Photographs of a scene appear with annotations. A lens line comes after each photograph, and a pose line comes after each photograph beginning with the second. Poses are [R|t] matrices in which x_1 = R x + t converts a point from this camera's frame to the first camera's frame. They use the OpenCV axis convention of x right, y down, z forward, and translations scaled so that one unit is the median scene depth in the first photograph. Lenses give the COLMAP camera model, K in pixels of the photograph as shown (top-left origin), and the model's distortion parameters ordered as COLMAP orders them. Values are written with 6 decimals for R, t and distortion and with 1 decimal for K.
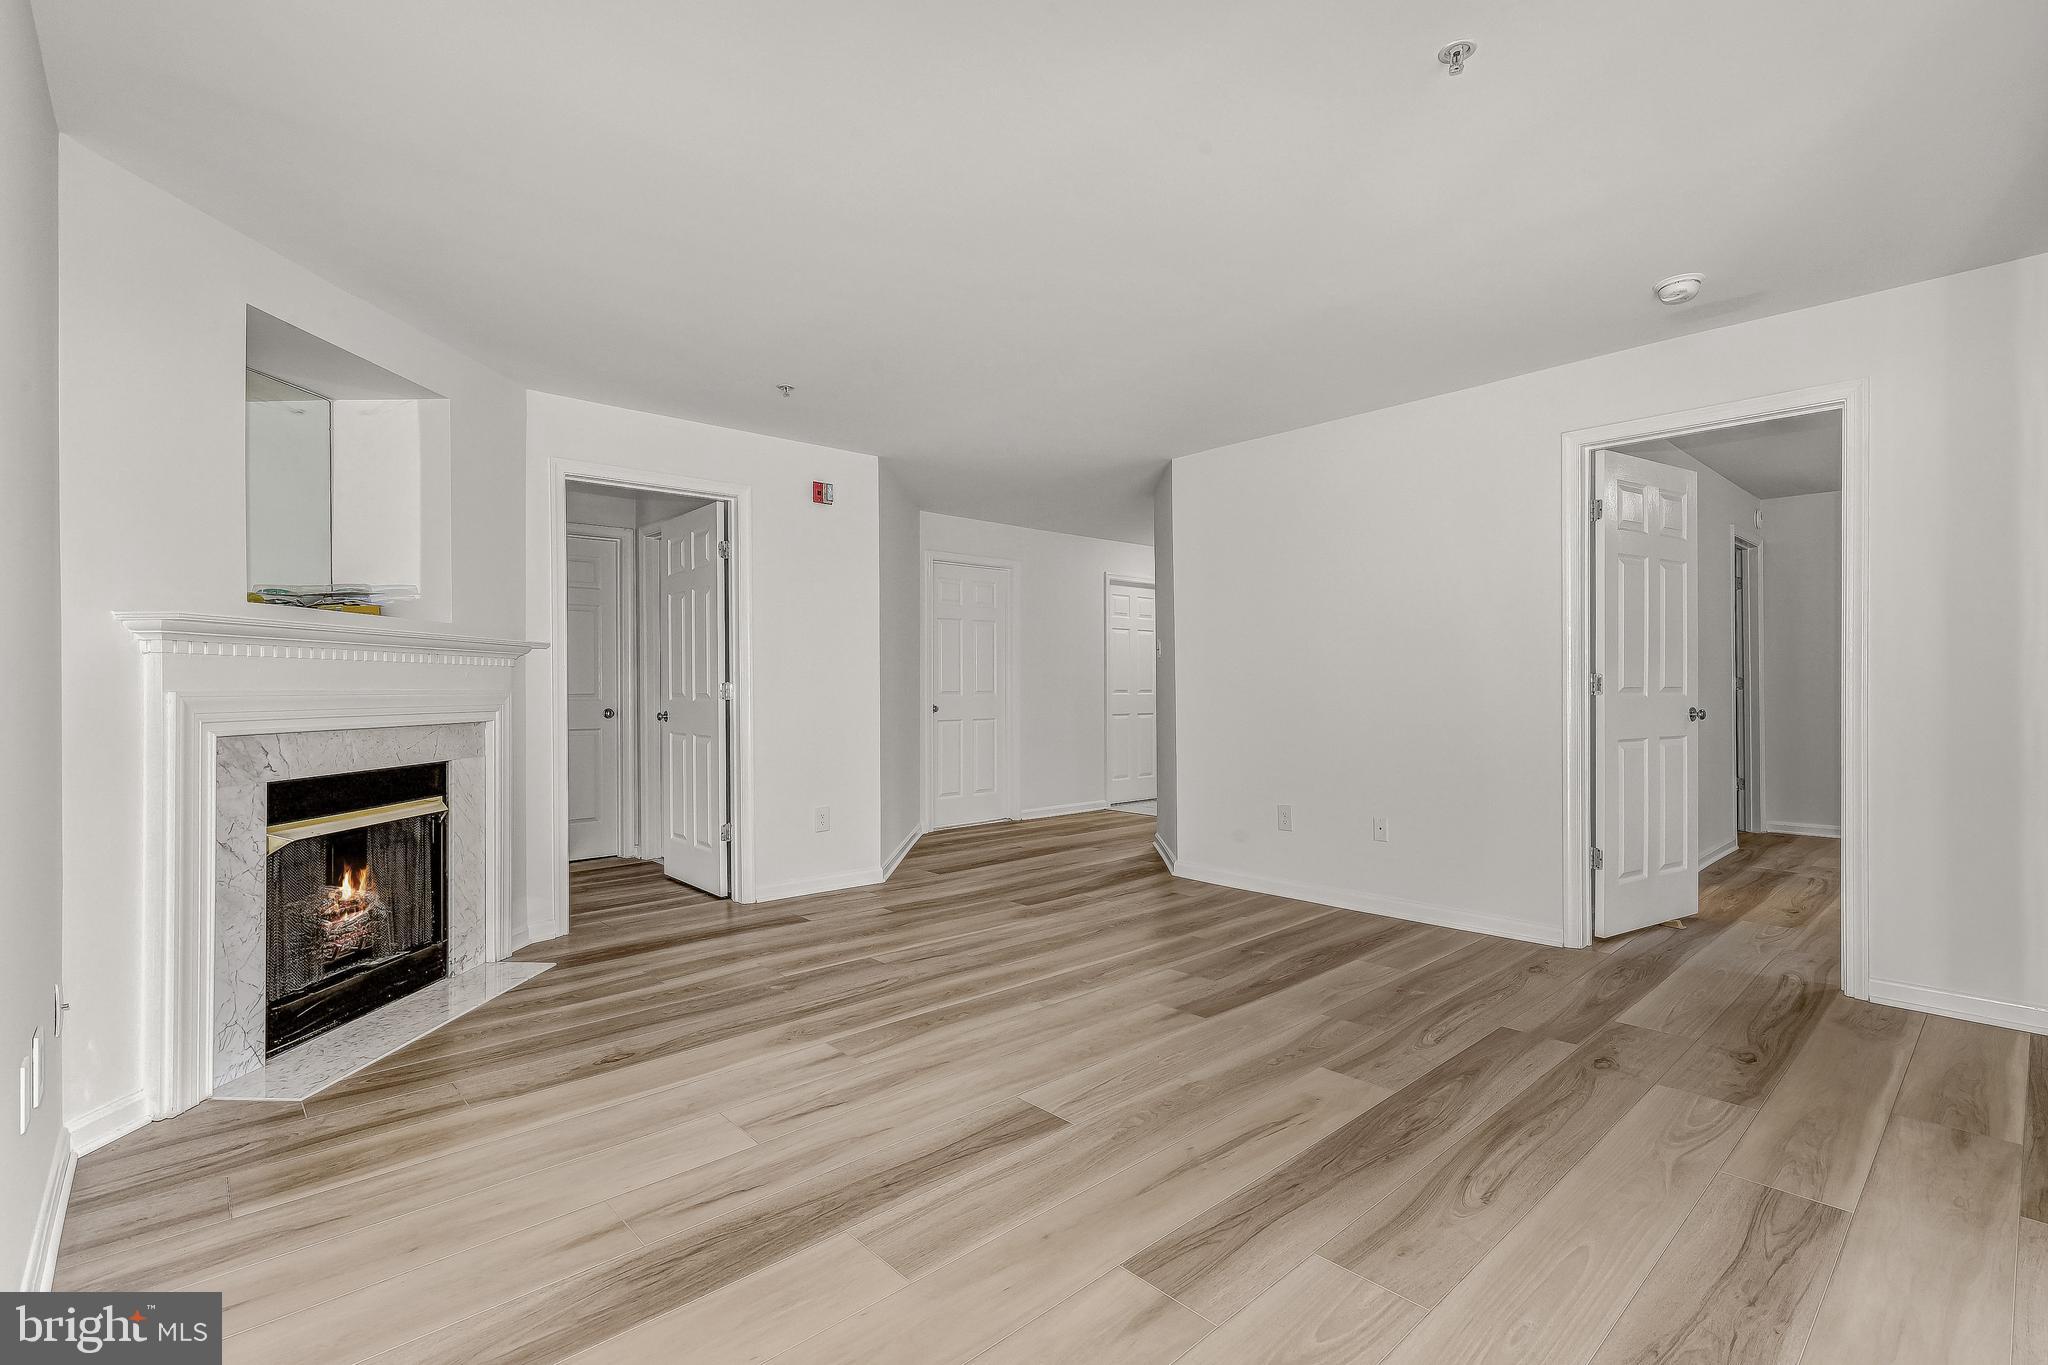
lens RADIAL K [[938.4, 0, 1024.8], [0, 938.4, 684.8], [0, 0, 1]] dist [0.002430, 0.000398]
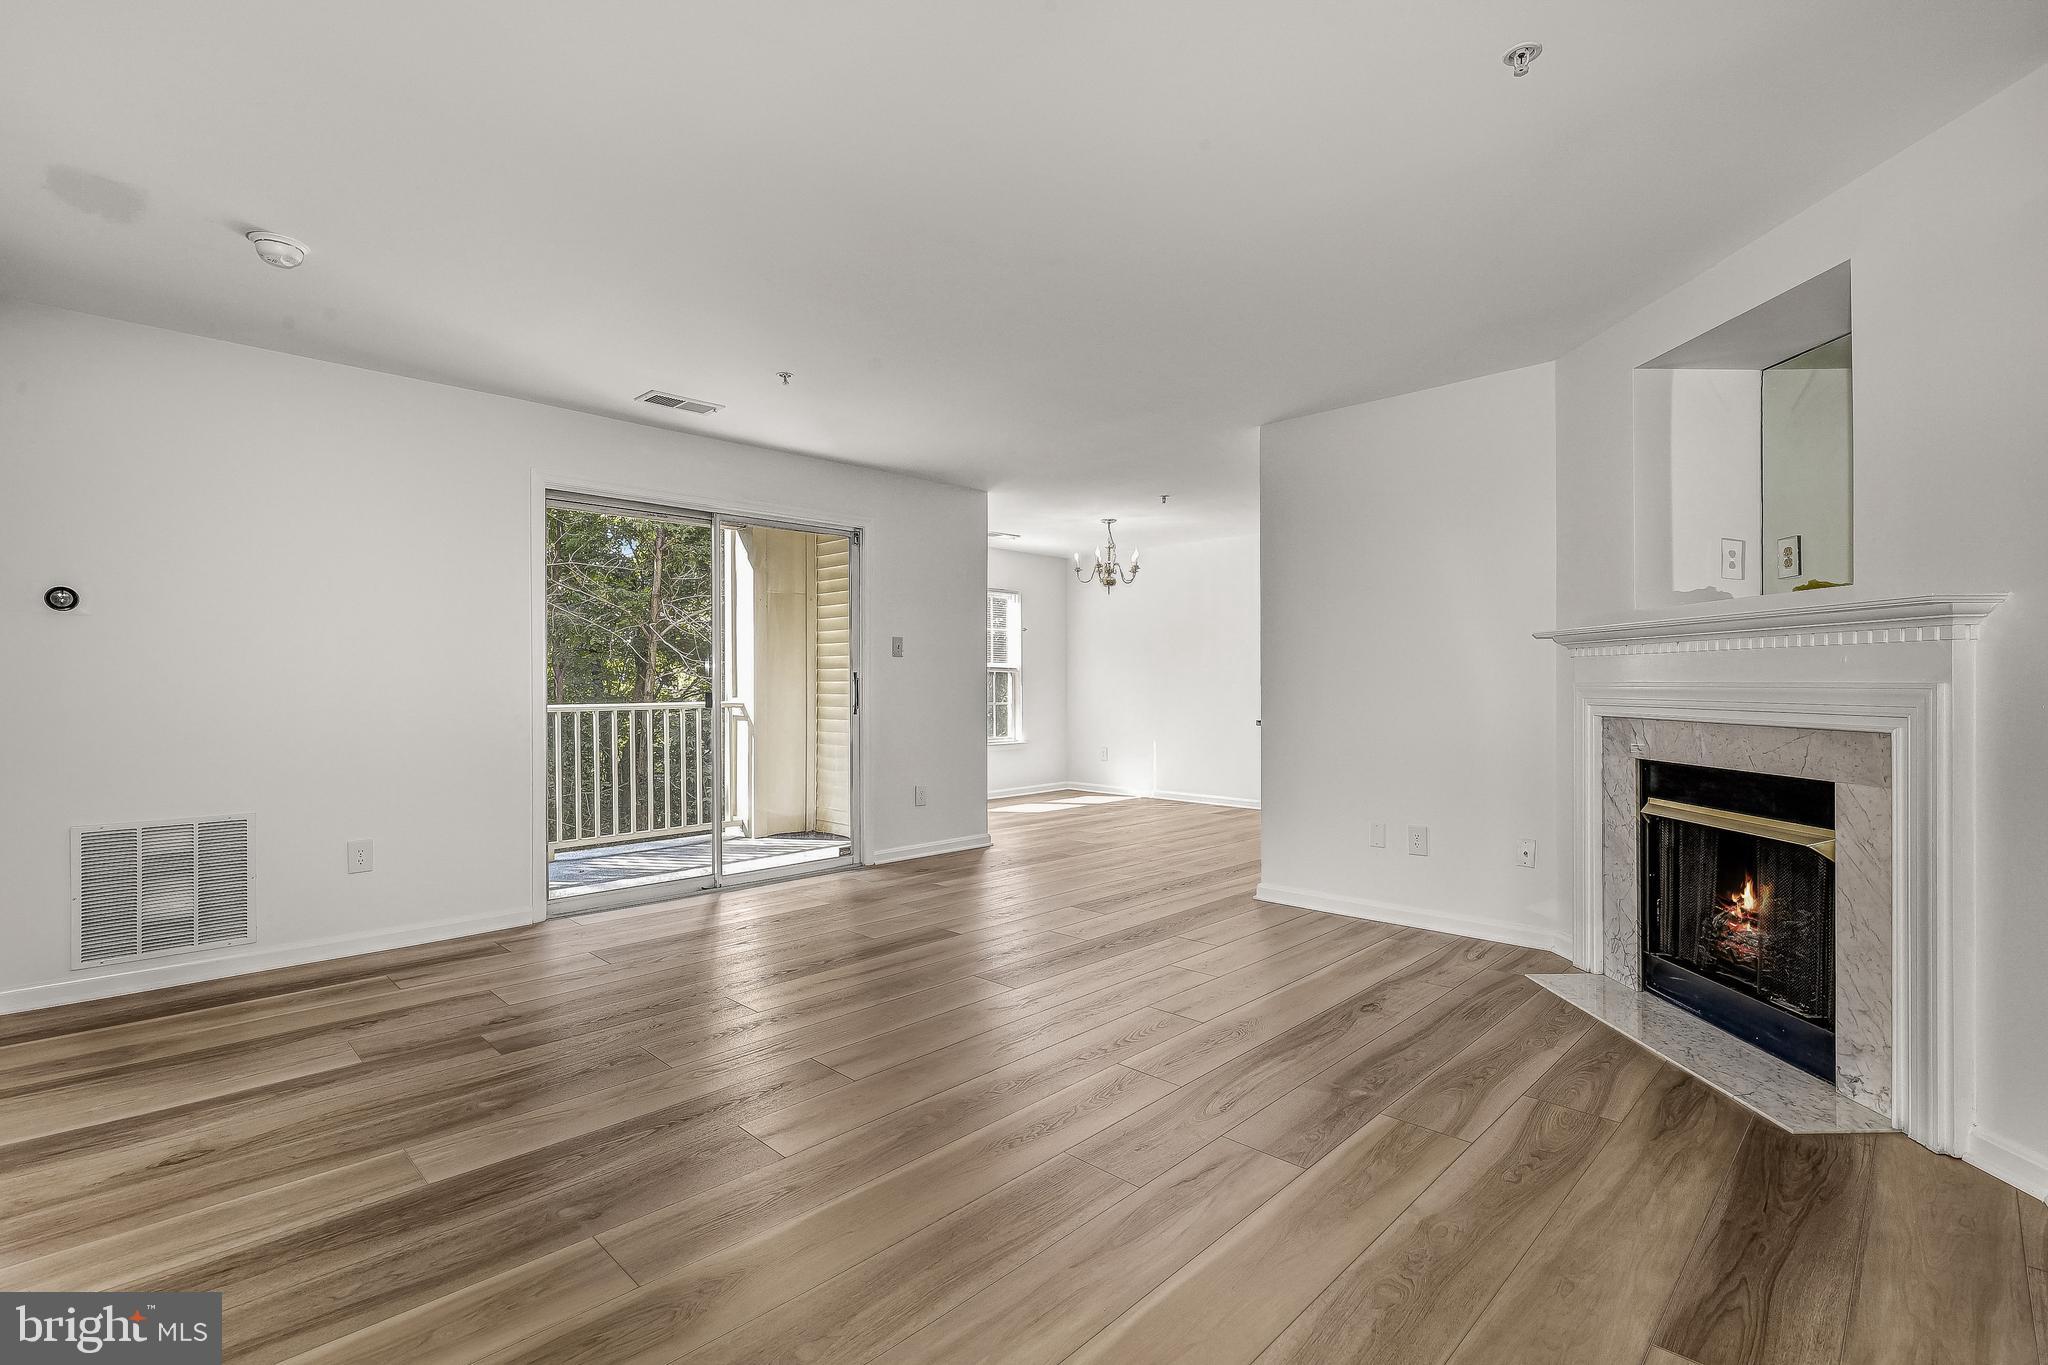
lens RADIAL K [[931.9, 0, 1032.1], [0, 931.9, 688.7], [0, 0, 1]] dist [0.000415, -0.000108]
pose [[-0.998253, 0.009934, -0.058242, 0.031763], [0.009740, 0.999946, 0.003610, 0.002256], [0.058275, 0.003037, -0.998296, 1.883504]]
